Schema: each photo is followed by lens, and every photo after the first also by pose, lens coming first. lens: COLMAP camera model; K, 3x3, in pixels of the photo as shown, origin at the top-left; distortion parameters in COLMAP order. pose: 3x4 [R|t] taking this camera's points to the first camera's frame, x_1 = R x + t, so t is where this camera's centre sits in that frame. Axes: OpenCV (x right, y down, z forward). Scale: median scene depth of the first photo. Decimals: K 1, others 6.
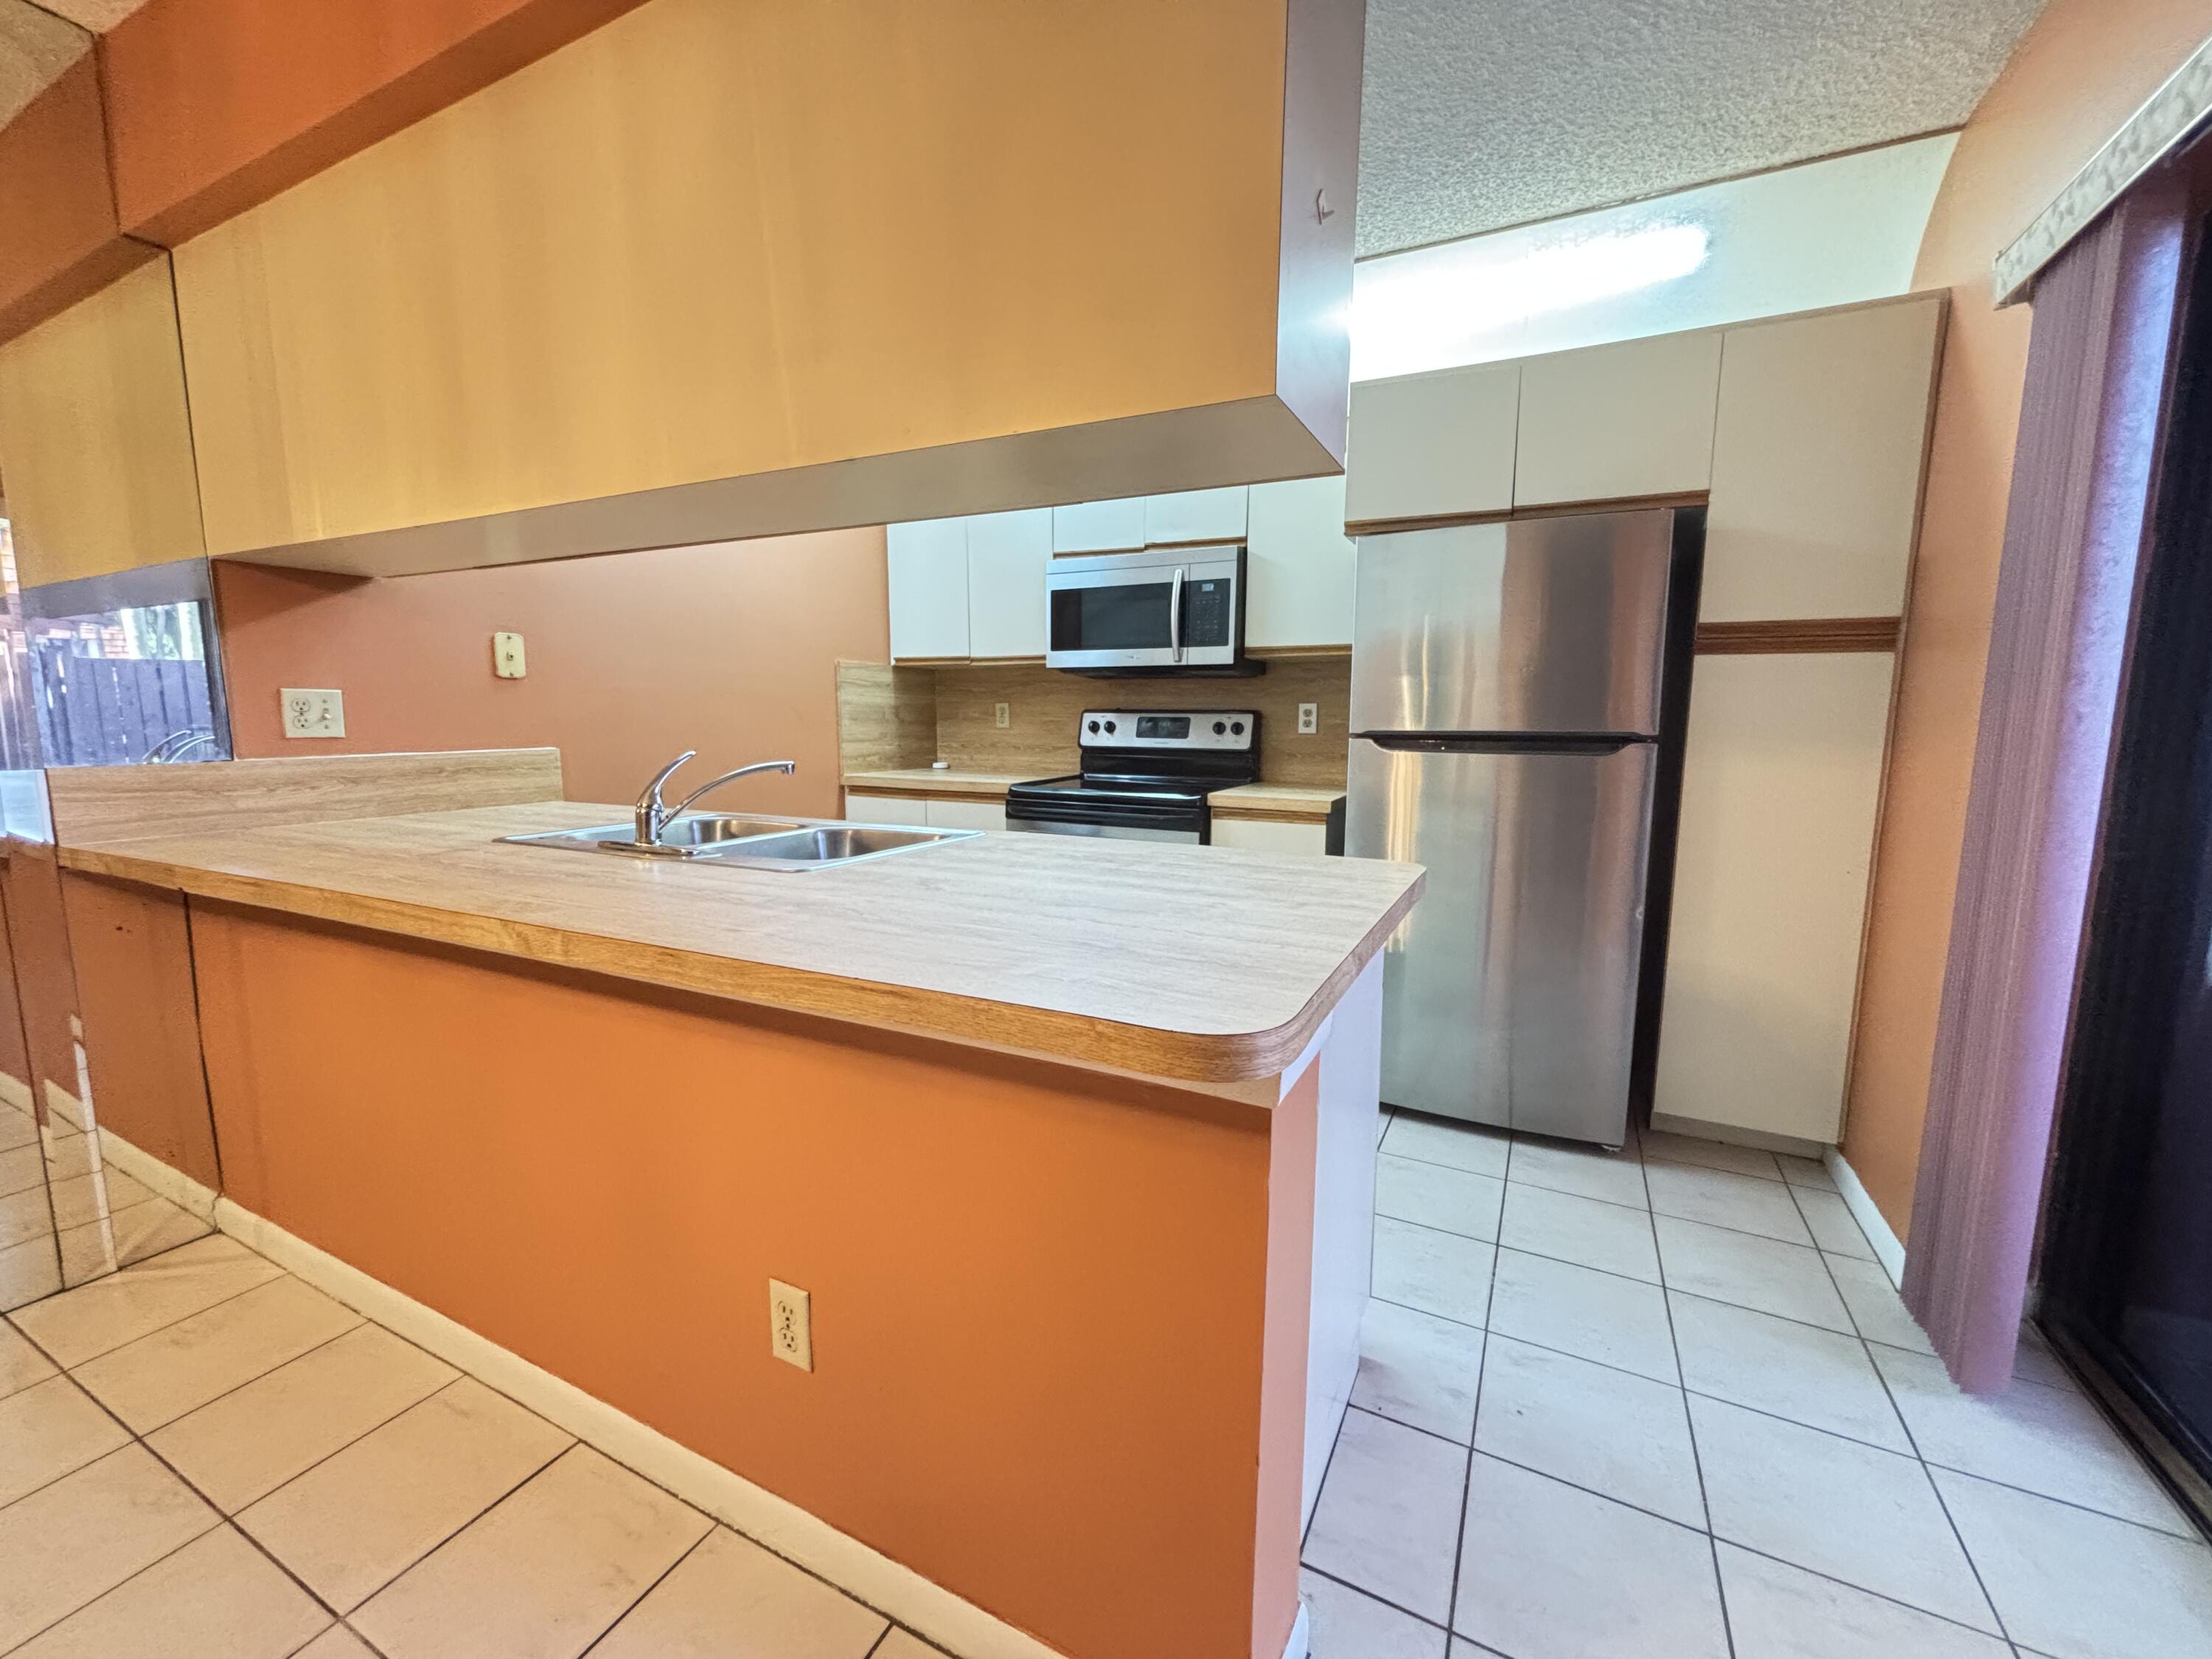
lens RADIAL K [[895.7, 0, 1090.0], [0, 895.7, 832.9], [0, 0, 1]] dist [0.011818, 0.000757]
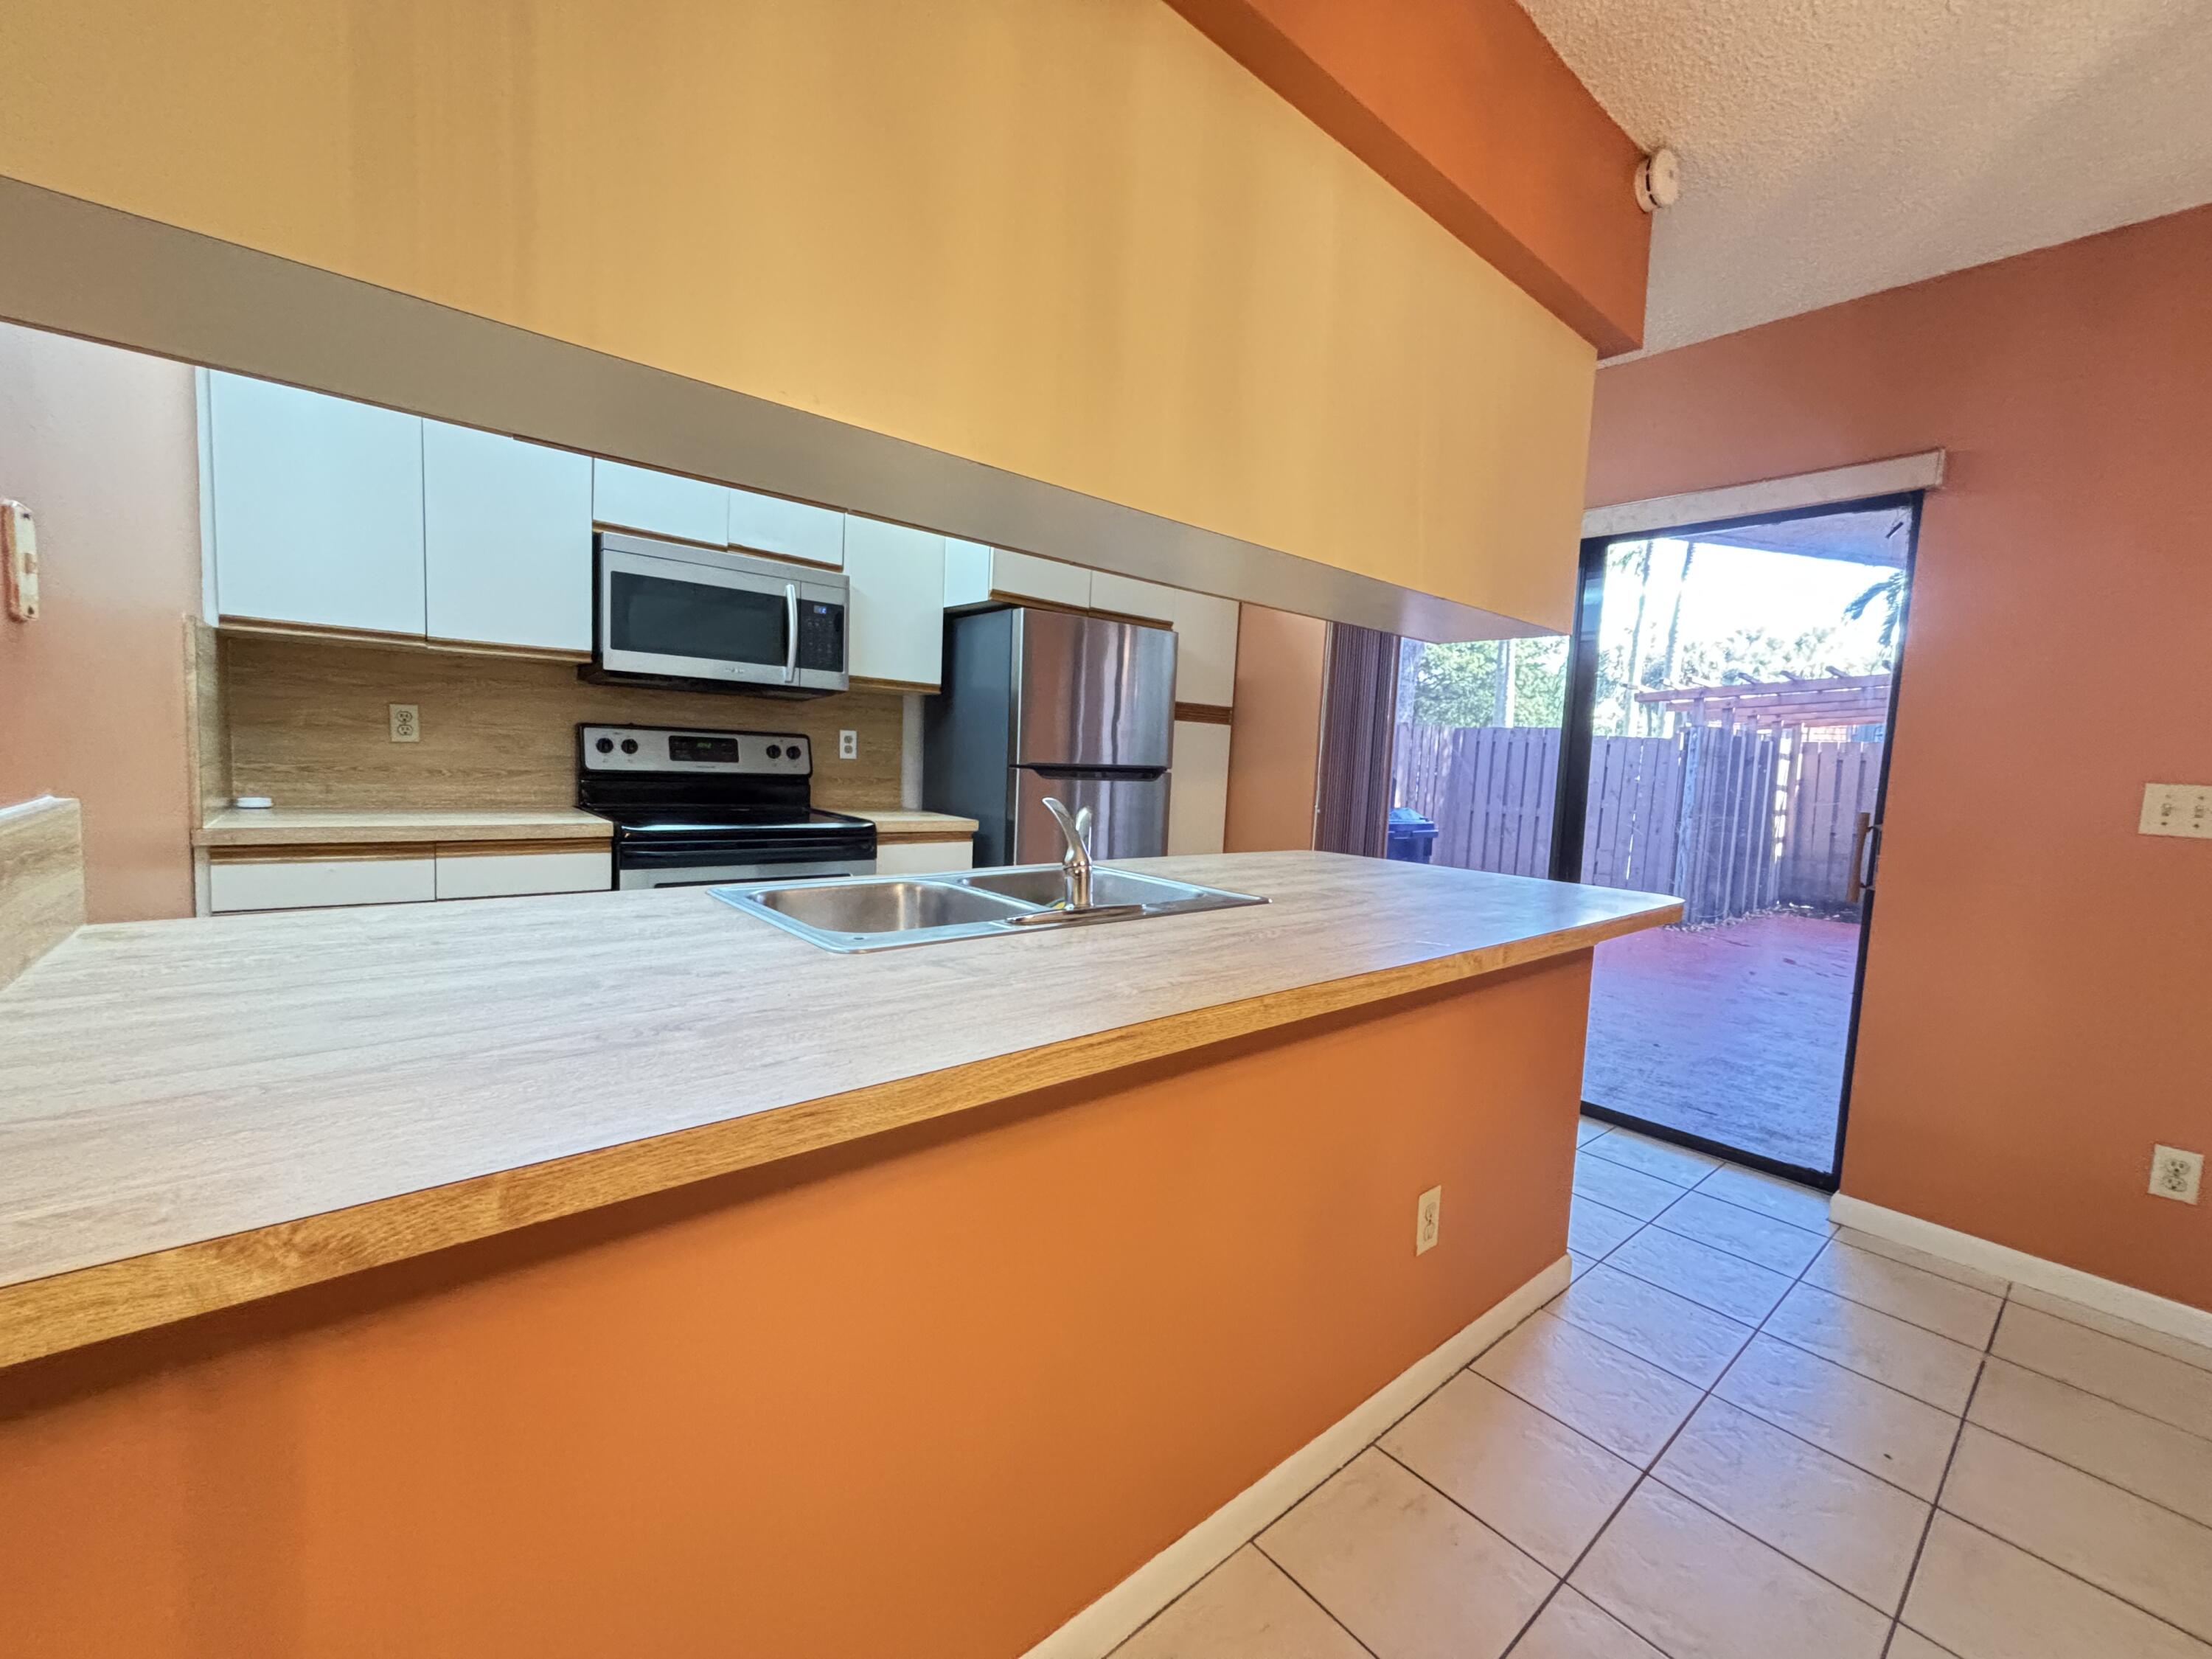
lens RADIAL K [[895.7, 0, 1108.4], [0, 895.7, 841.2], [0, 0, 1]] dist [0.011818, 0.000757]
pose [[0.380469, -0.087426, 0.920652, -0.612749], [0.071821, 0.995308, 0.064834, -0.060153], [-0.922000, 0.041454, 0.384963, 0.321774]]
